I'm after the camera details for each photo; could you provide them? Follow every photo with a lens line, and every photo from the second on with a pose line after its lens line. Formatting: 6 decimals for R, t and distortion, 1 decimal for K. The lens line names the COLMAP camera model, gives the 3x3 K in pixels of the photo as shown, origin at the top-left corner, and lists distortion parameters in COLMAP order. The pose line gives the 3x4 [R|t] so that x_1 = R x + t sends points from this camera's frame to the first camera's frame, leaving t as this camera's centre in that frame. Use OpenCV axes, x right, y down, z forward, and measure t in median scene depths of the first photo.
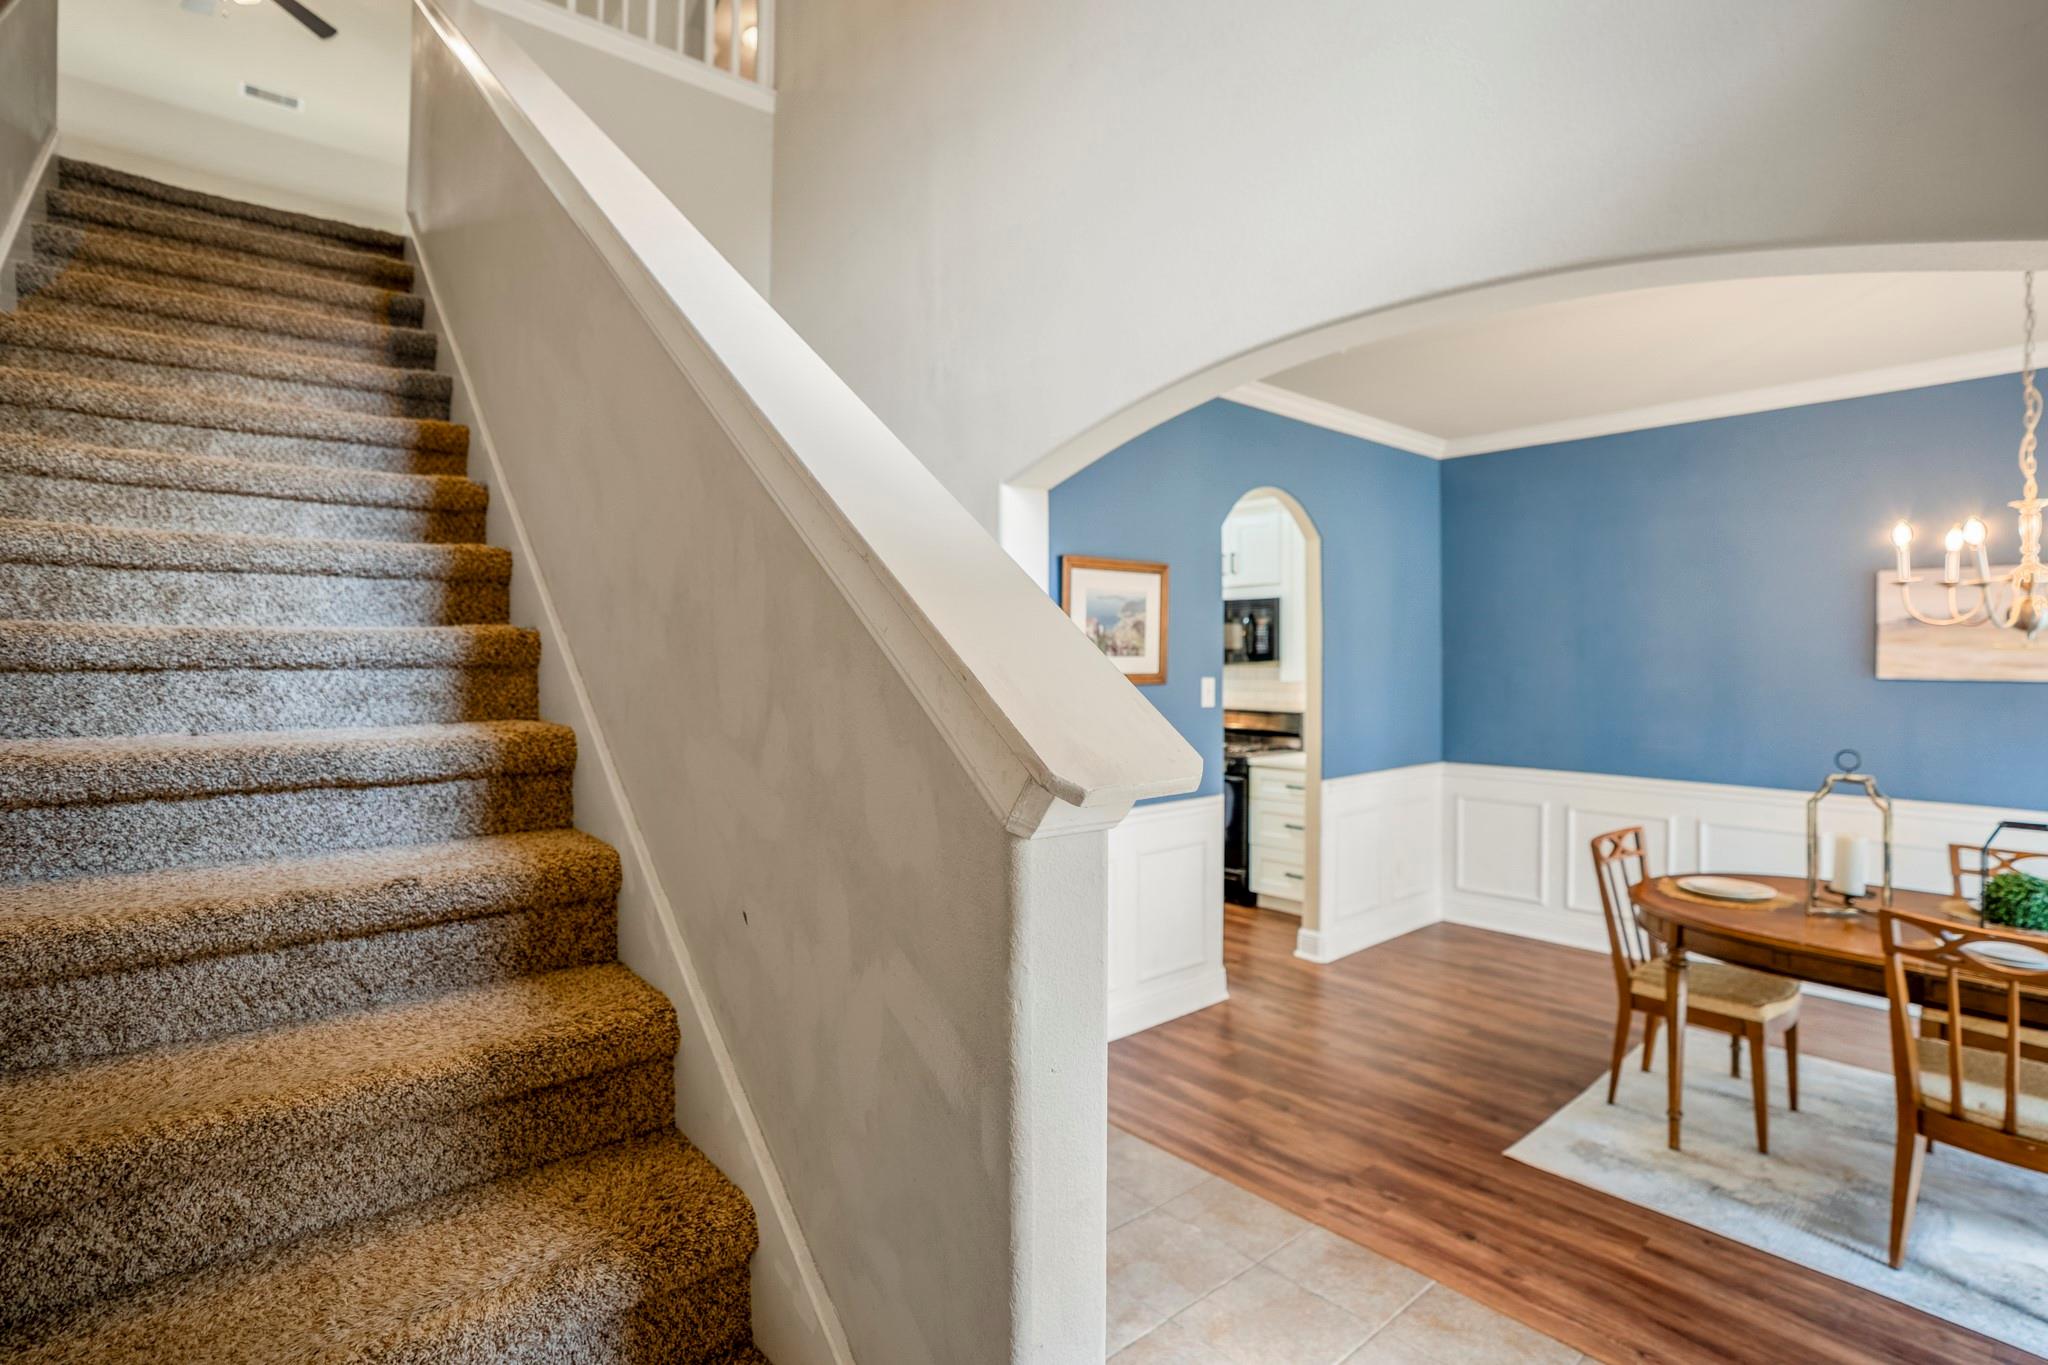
lens RADIAL K [[956.5, 0, 1039.8], [0, 956.5, 669.1], [0, 0, 1]] dist [-0.058711, 0.019640]
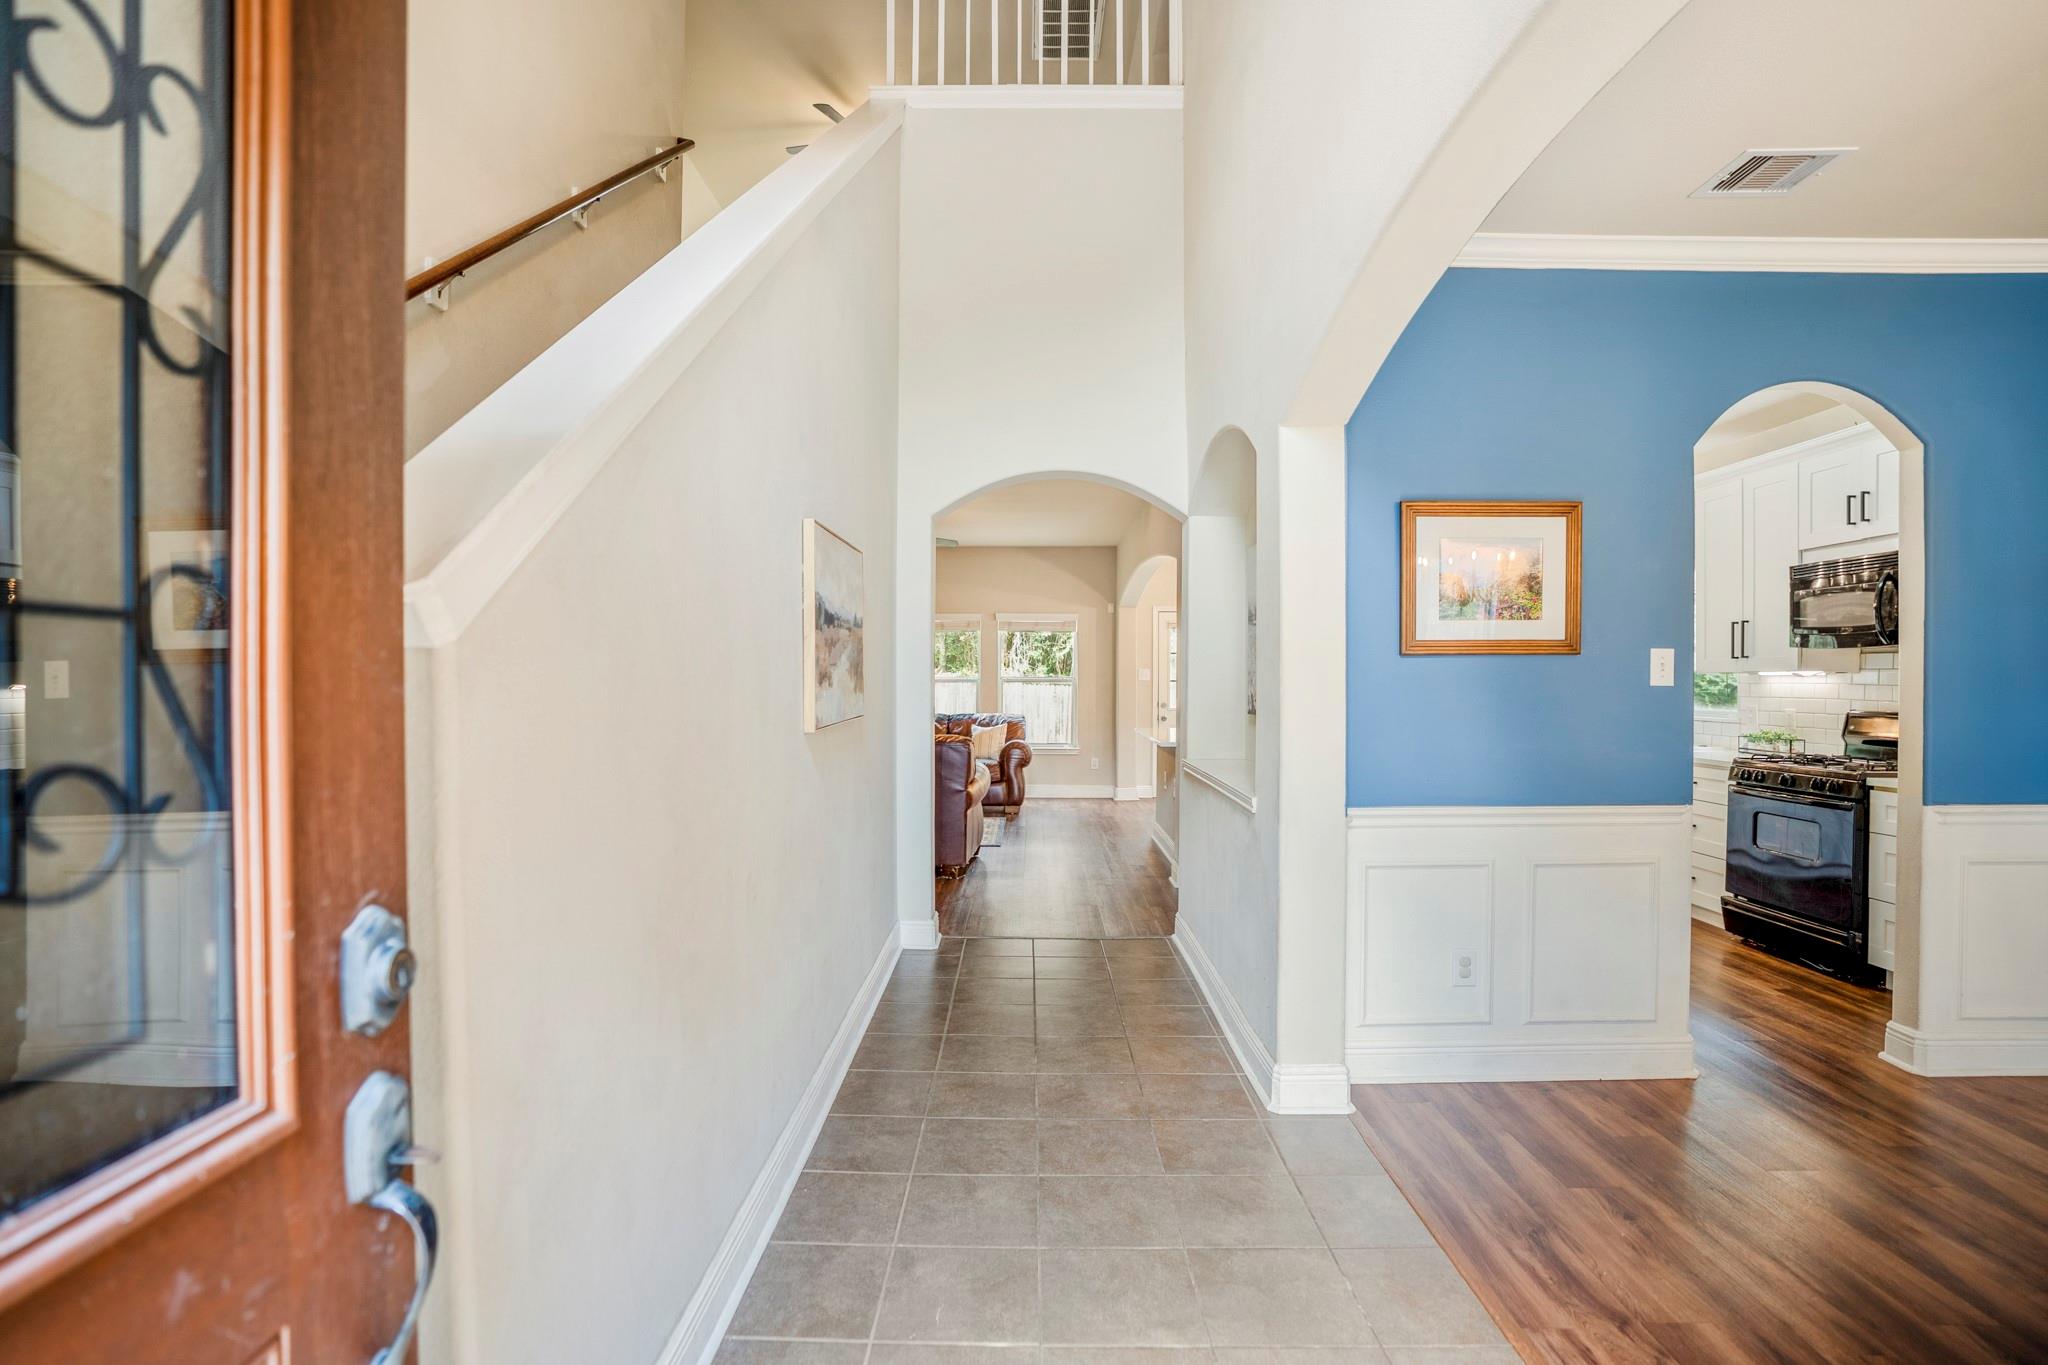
lens RADIAL K [[956.5, 0, 1036.2], [0, 956.5, 692.0], [0, 0, 1]] dist [-0.058711, 0.019640]
pose [[0.761004, 0.010466, -0.648663, 0.348474], [-0.004250, 0.999929, 0.011147, 0.047998], [0.648734, -0.005727, 0.760994, 0.143350]]
